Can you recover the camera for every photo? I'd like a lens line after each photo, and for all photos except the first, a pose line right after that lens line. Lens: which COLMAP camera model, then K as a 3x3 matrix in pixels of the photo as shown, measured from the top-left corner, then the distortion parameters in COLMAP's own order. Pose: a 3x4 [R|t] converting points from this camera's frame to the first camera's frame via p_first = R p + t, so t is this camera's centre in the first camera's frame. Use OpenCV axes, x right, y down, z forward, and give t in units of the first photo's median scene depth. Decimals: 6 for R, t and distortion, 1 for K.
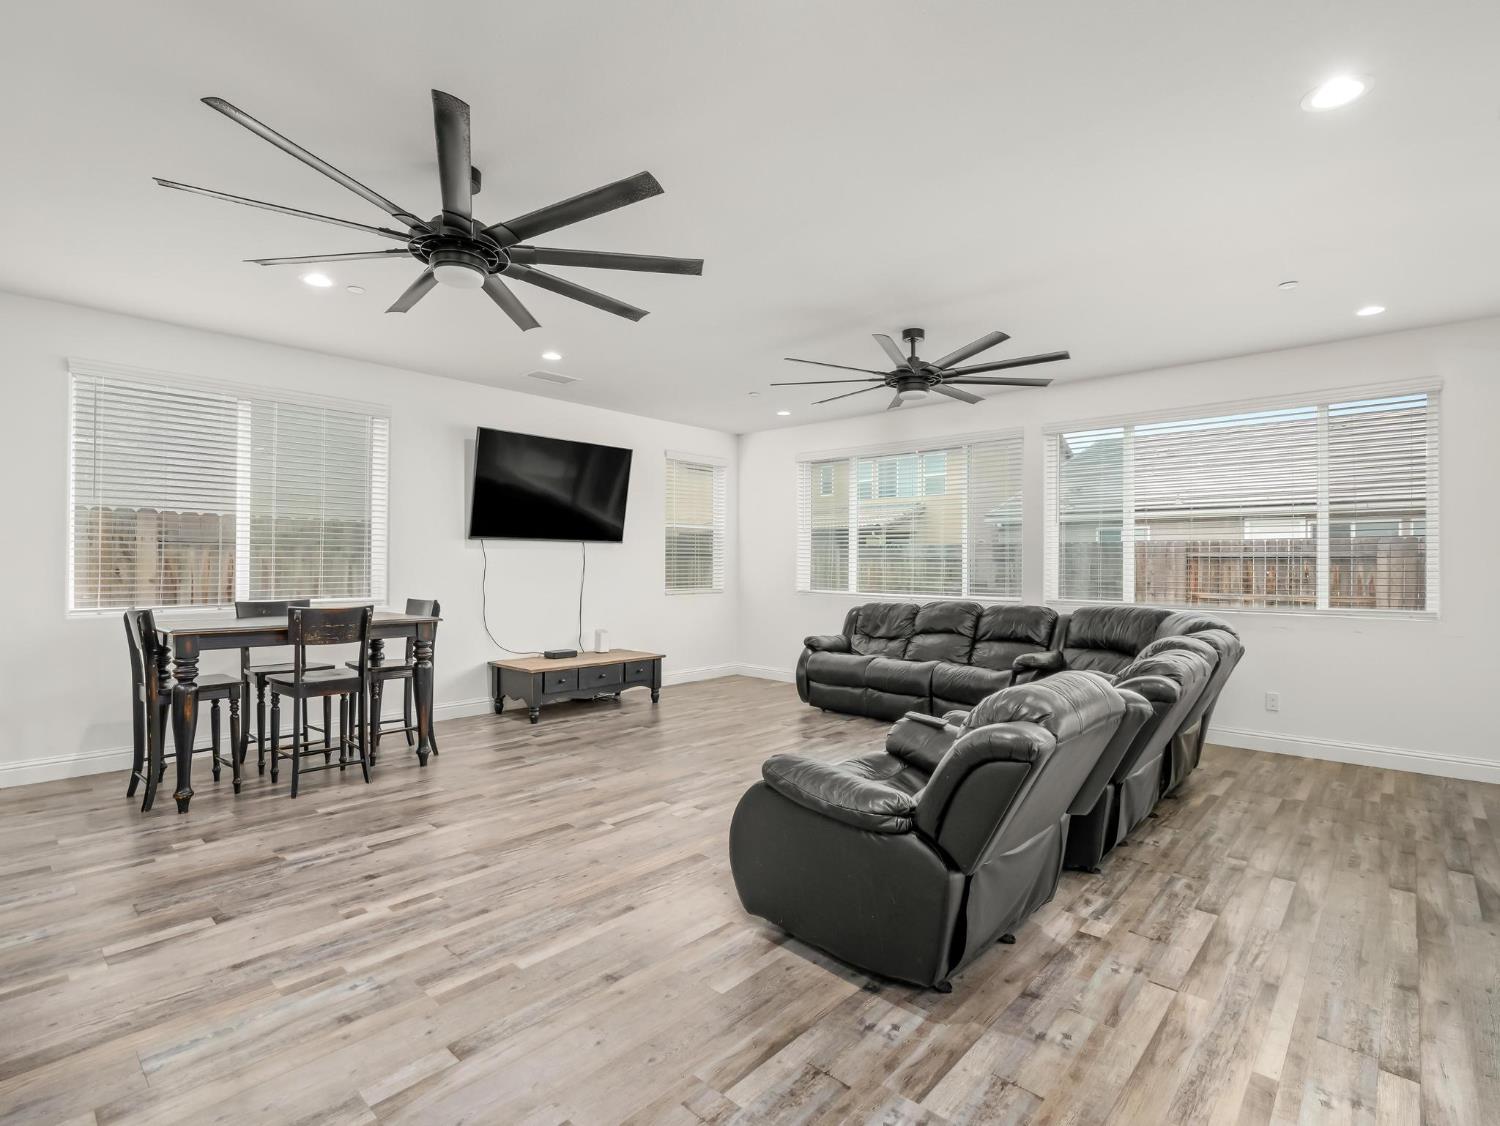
lens RADIAL K [[730.5, 0, 750.1], [0, 730.5, 555.3], [0, 0, 1]] dist [-0.016489, -0.000903]
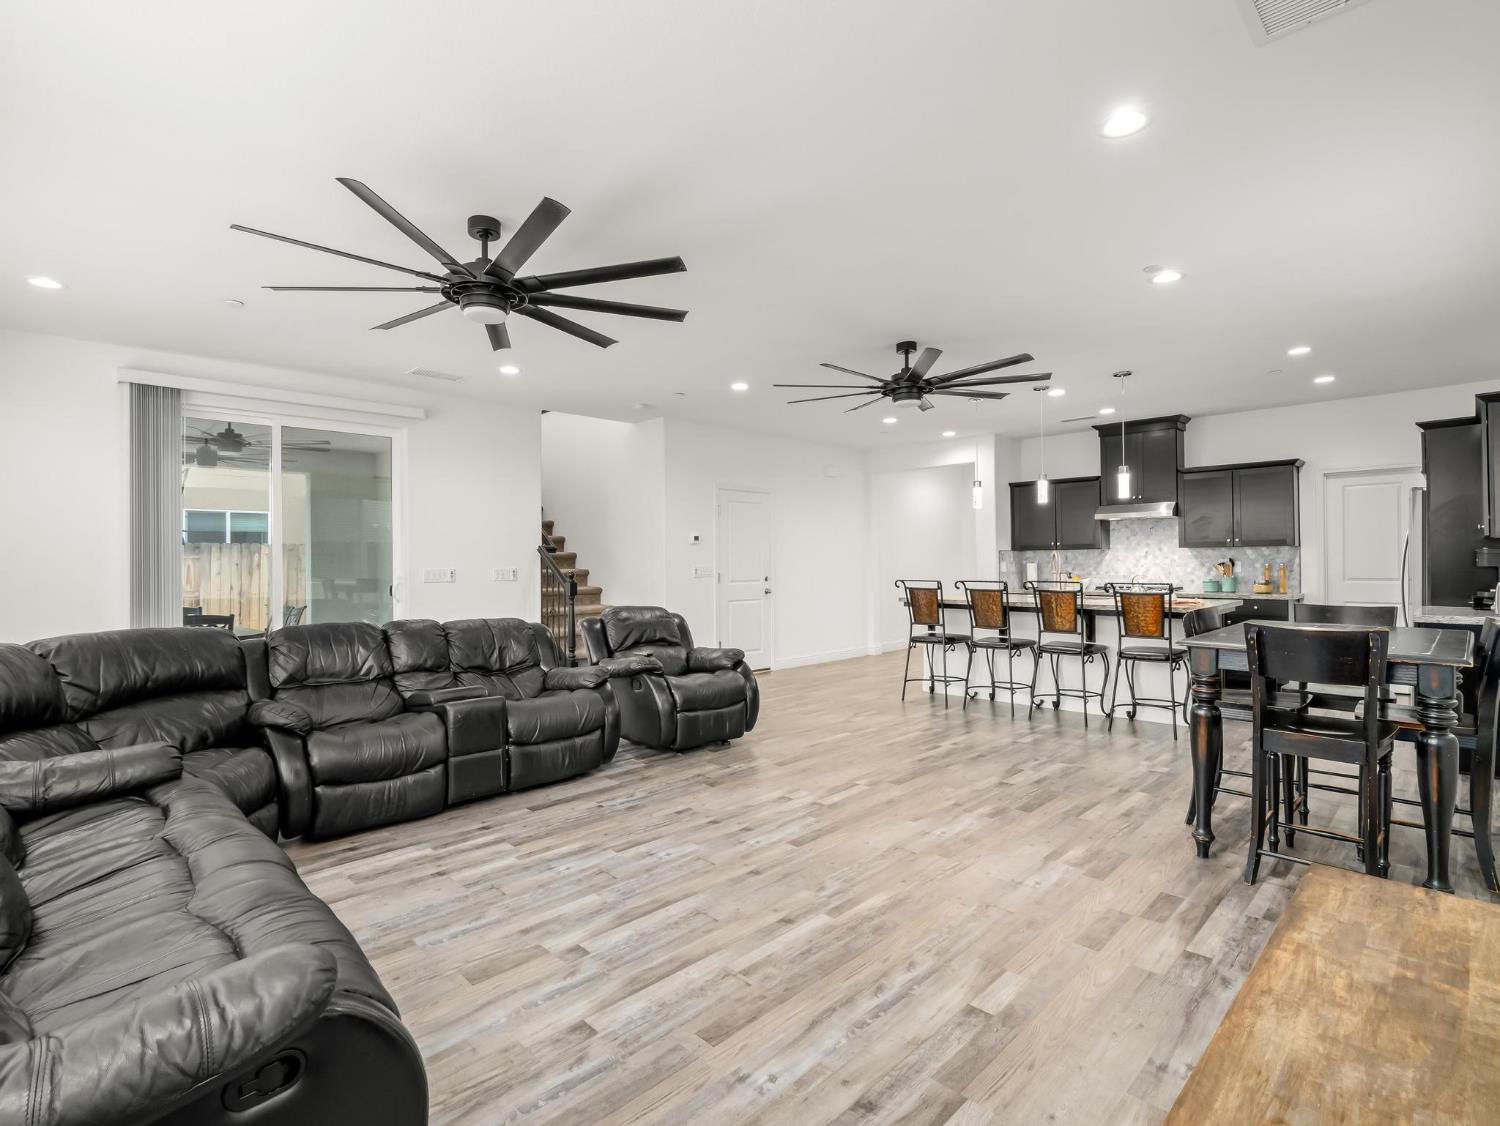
lens RADIAL K [[739.7, 0, 736.3], [0, 739.7, 570.2], [0, 0, 1]] dist [-0.015320, -0.000855]
pose [[-0.997948, 0.001134, 0.064026, -0.064808], [0.001151, 0.999999, 0.000215, 0.022977], [-0.064026, 0.000288, -0.997948, 2.005930]]
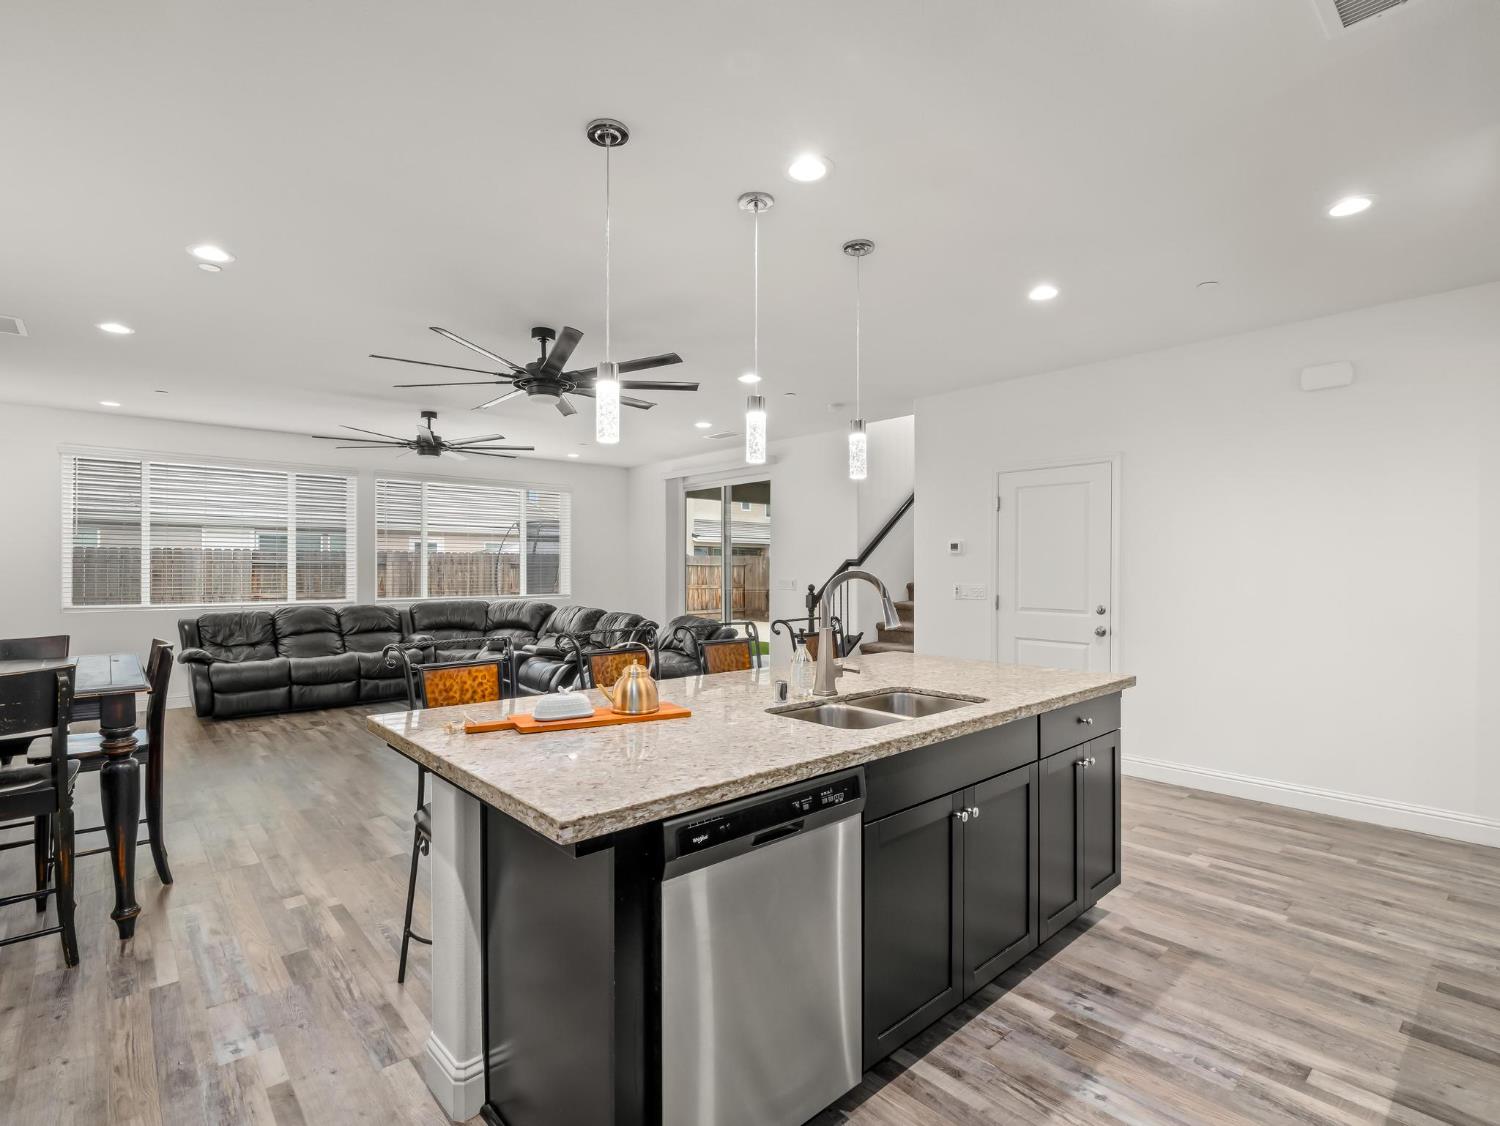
lens RADIAL K [[722.6, 0, 735.3], [0, 722.6, 564.7], [0, 0, 1]] dist [-0.020281, -0.000388]
pose [[0.115105, -0.001110, 0.993353, -1.329899], [-0.012605, 0.999917, 0.002578, -0.025406], [-0.993273, -0.012817, 0.115081, 0.294346]]
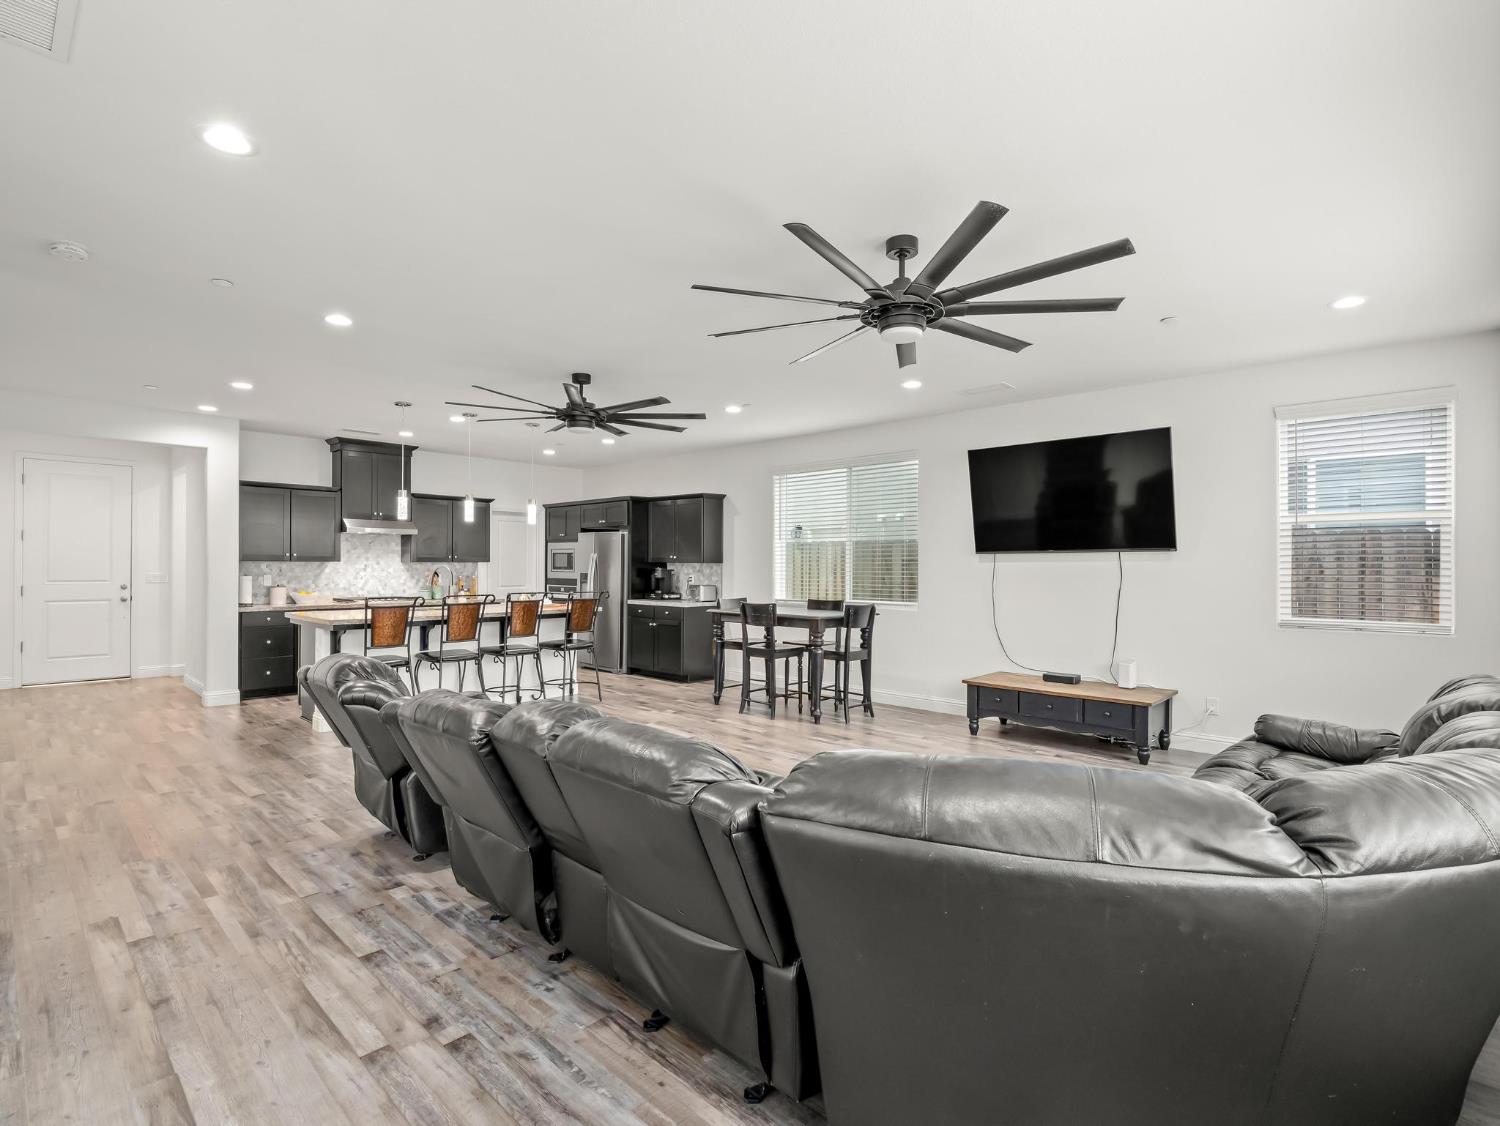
lens RADIAL K [[731.2, 0, 748.0], [0, 731.2, 573.7], [0, 0, 1]] dist [-0.016365, -0.000356]
pose [[-0.015142, 0.006127, -0.999867, 1.084861], [0.007923, 0.999951, 0.006007, -0.004243], [0.999854, -0.007831, -0.015190, 1.044750]]
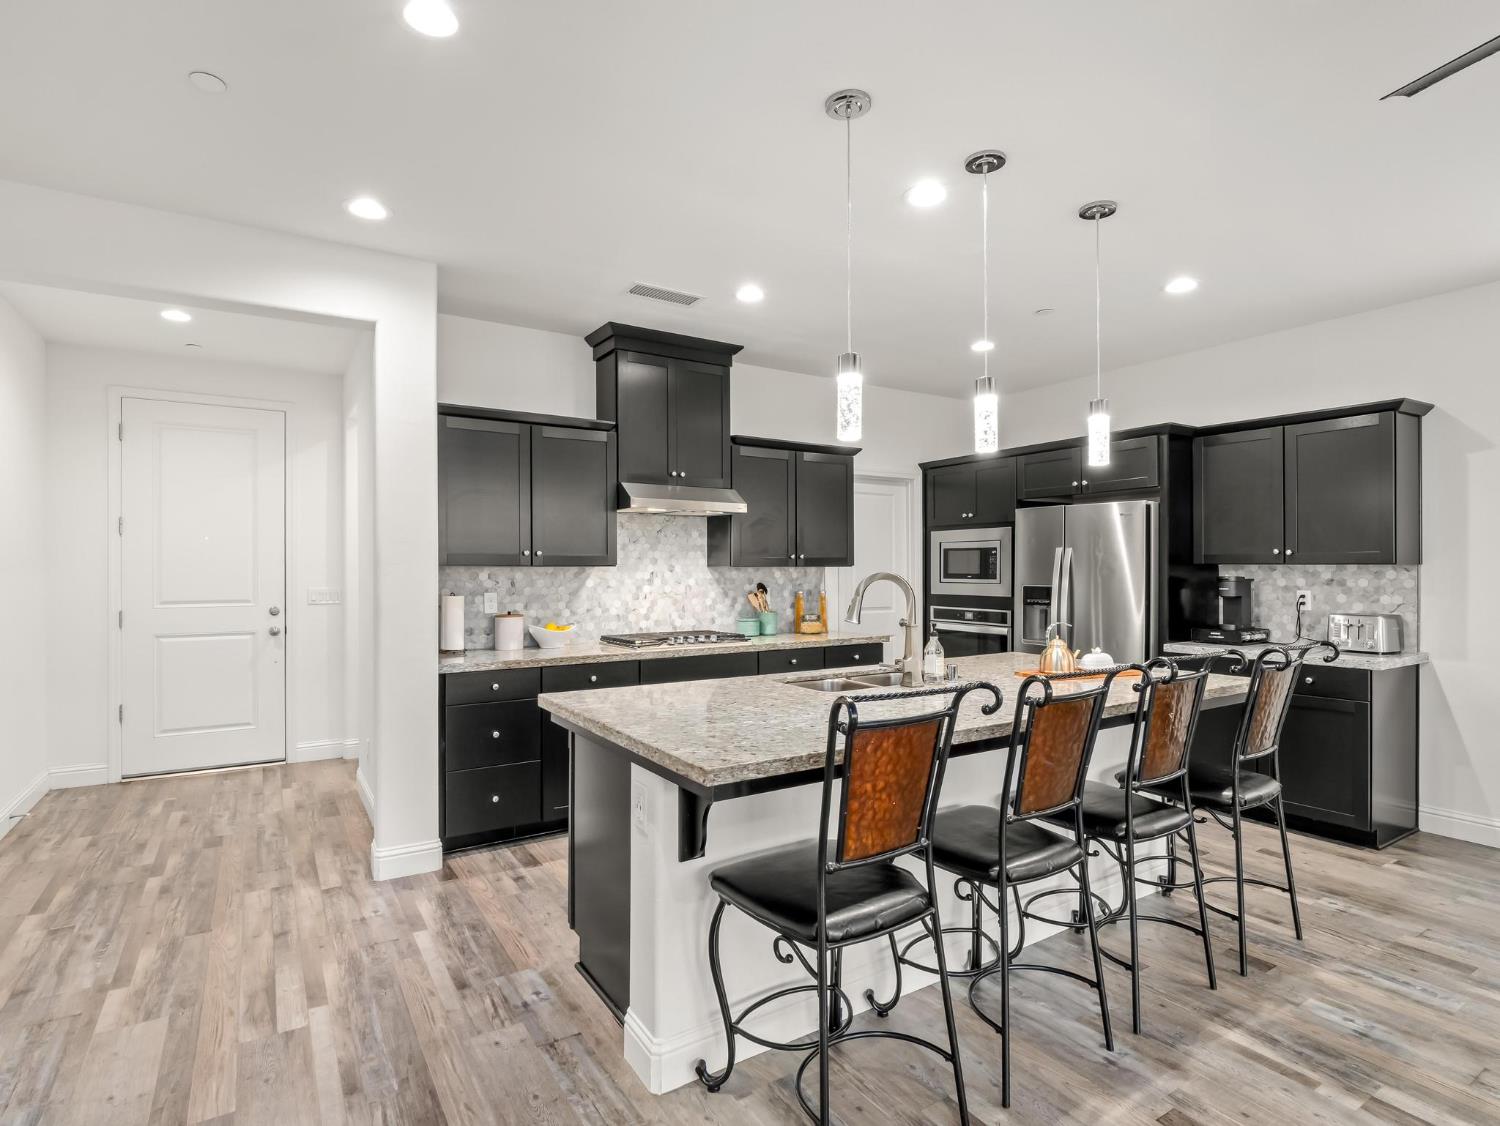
lens RADIAL K [[770.2, 0, 734.1], [0, 770.2, 565.6], [0, 0, 1]] dist [-0.012904, -0.000743]
pose [[-0.269790, -0.010749, -0.962859, 0.072484], [0.011926, 0.999824, -0.014504, -0.018221], [0.962845, -0.015396, -0.269614, 0.324422]]
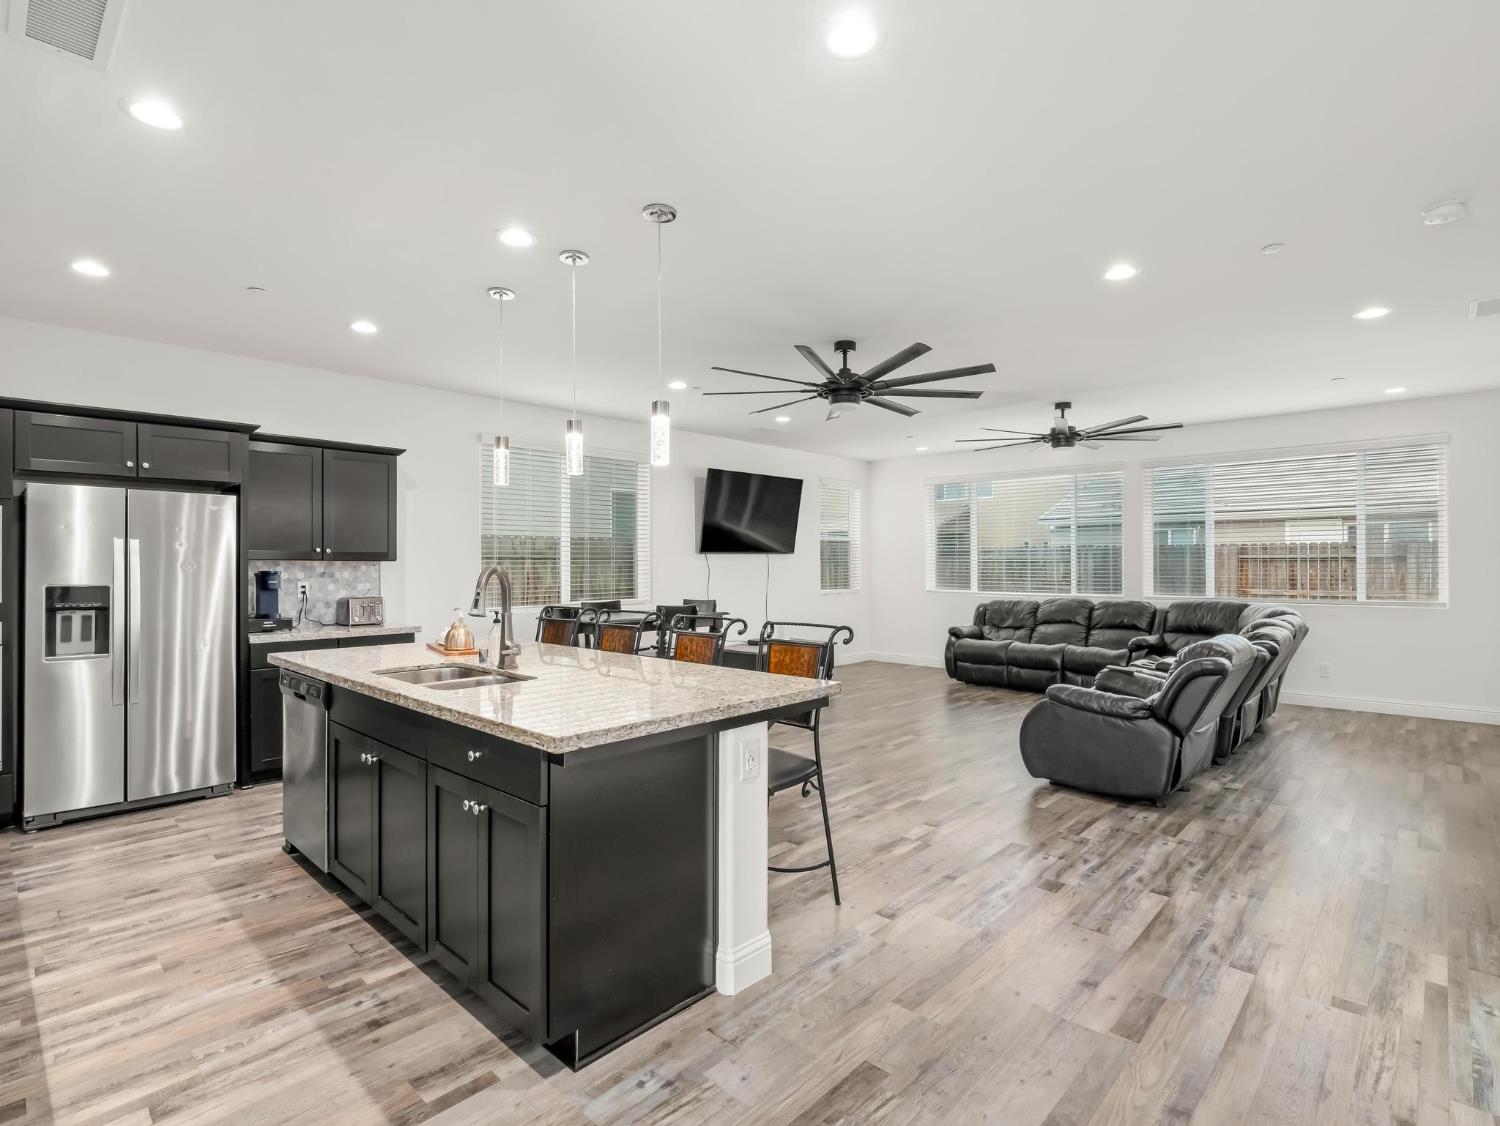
lens RADIAL K [[742.9, 0, 757.6], [0, 742.9, 556.5], [0, 0, 1]] dist [-0.012107, -0.001039]
pose [[0.999881, -0.009501, -0.012118, -0.411501], [0.009521, 0.999953, 0.001584, -0.028063], [0.012102, -0.001700, 0.999925, -0.501647]]
